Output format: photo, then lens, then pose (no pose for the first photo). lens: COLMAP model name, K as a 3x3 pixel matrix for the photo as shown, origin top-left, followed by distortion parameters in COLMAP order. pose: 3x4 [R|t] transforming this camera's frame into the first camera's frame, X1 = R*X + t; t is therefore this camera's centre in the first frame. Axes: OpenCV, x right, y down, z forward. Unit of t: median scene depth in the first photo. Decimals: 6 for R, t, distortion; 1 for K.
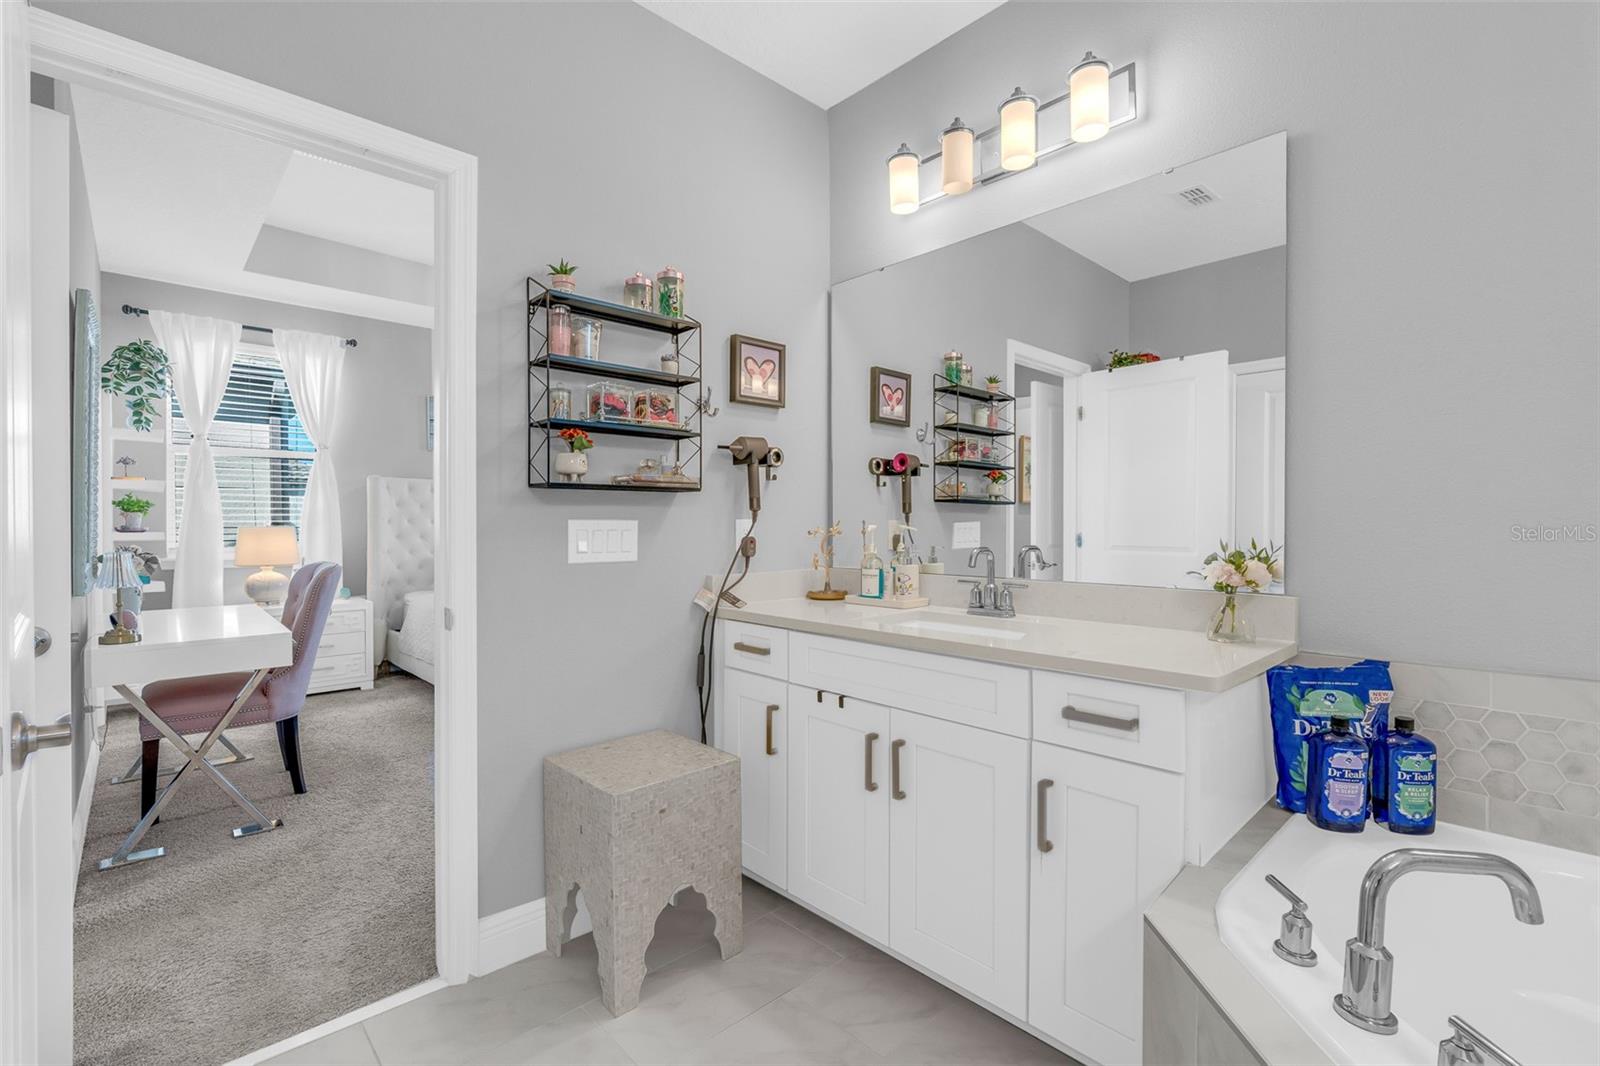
lens RADIAL K [[712.0, 0, 796.8], [0, 712.0, 531.6], [0, 0, 1]] dist [-0.003938, -0.000329]
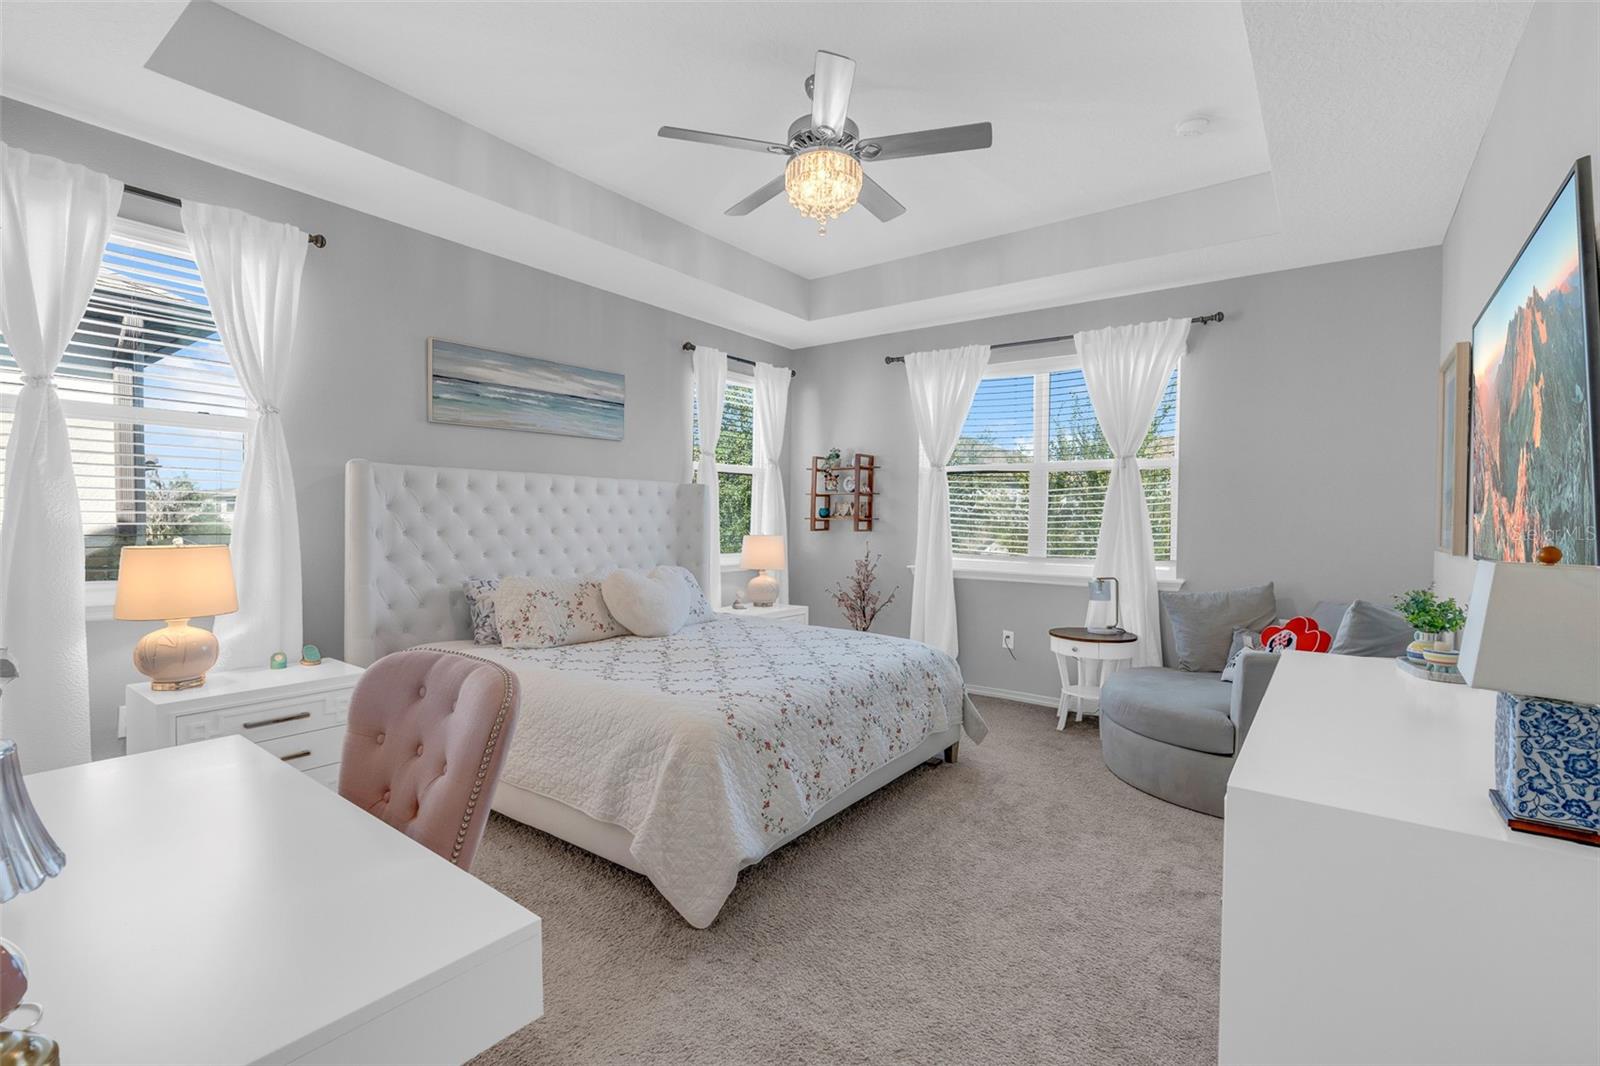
lens RADIAL K [[717.4, 0, 799.5], [0, 717.4, 530.6], [0, 0, 1]] dist [-0.011062, 0.004931]
pose [[0.984774, 0.001694, 0.173833, -0.337584], [-0.002595, 0.999984, 0.004957, -0.022633], [-0.173822, -0.005332, 0.984763, 0.337282]]
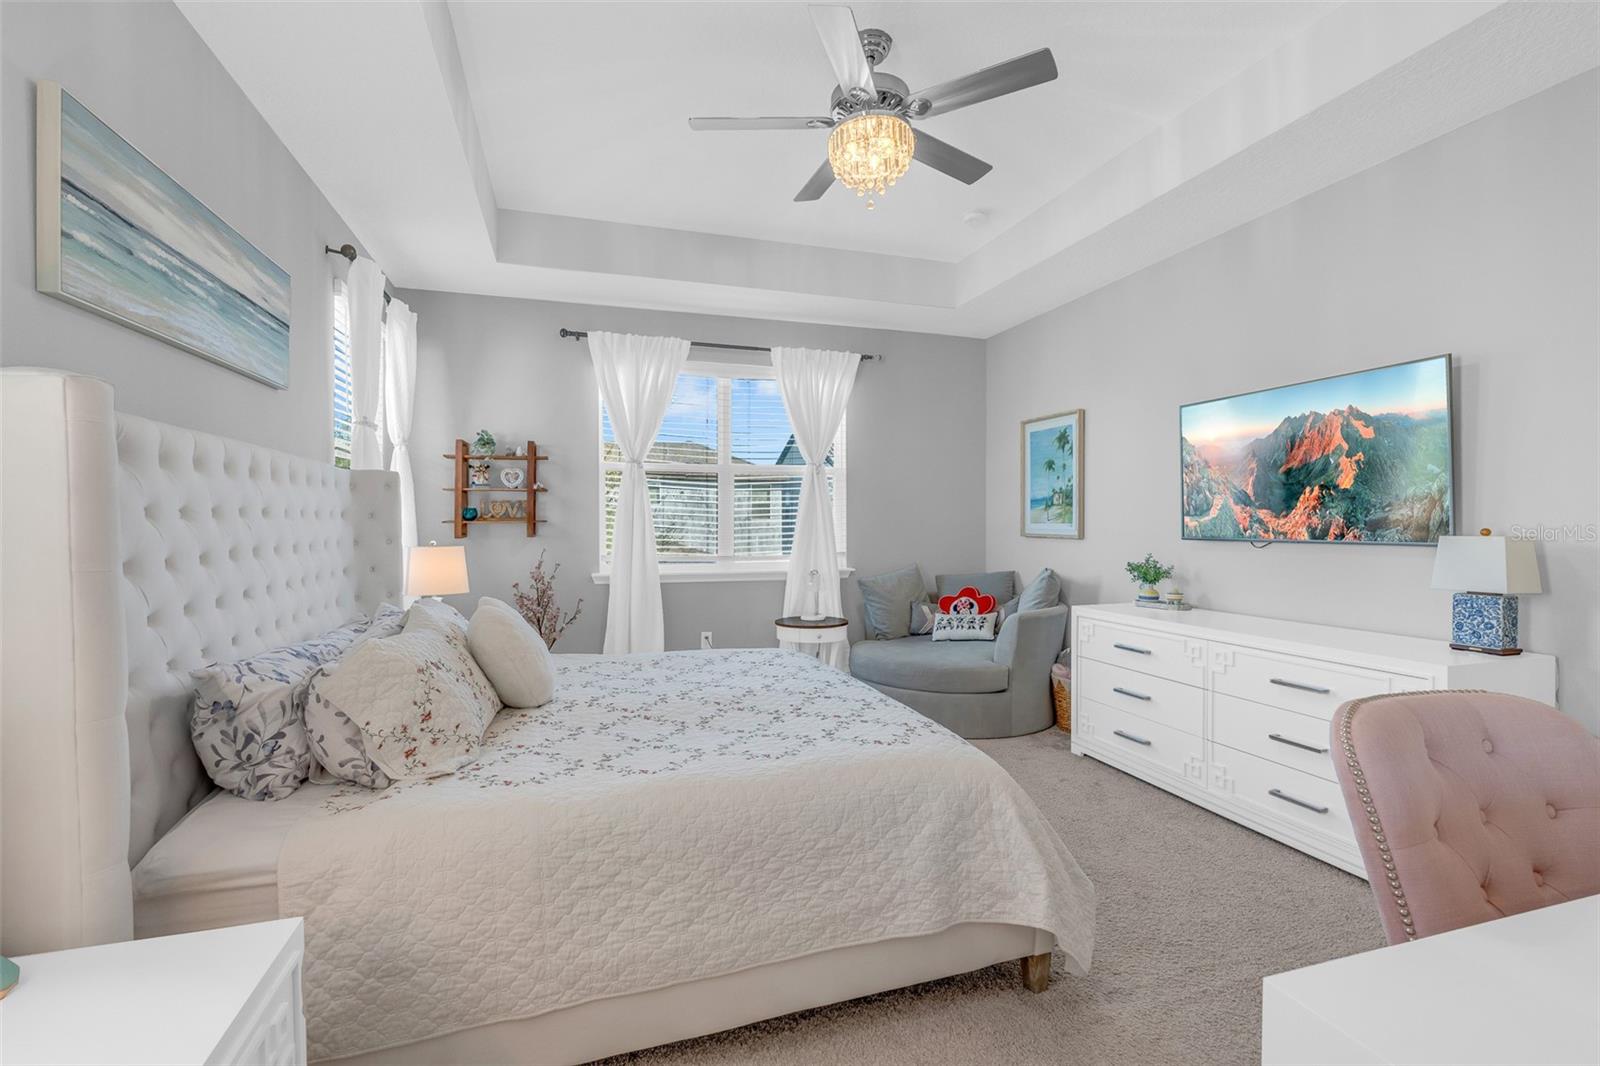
lens RADIAL K [[717.3, 0, 784.8], [0, 717.3, 536.4], [0, 0, 1]] dist [0.001737, 0.000586]
pose [[0.437203, -0.026718, 0.898966, -0.700854], [0.016216, 0.999630, 0.021824, -0.030703], [-0.899217, 0.005036, 0.437474, 0.707482]]
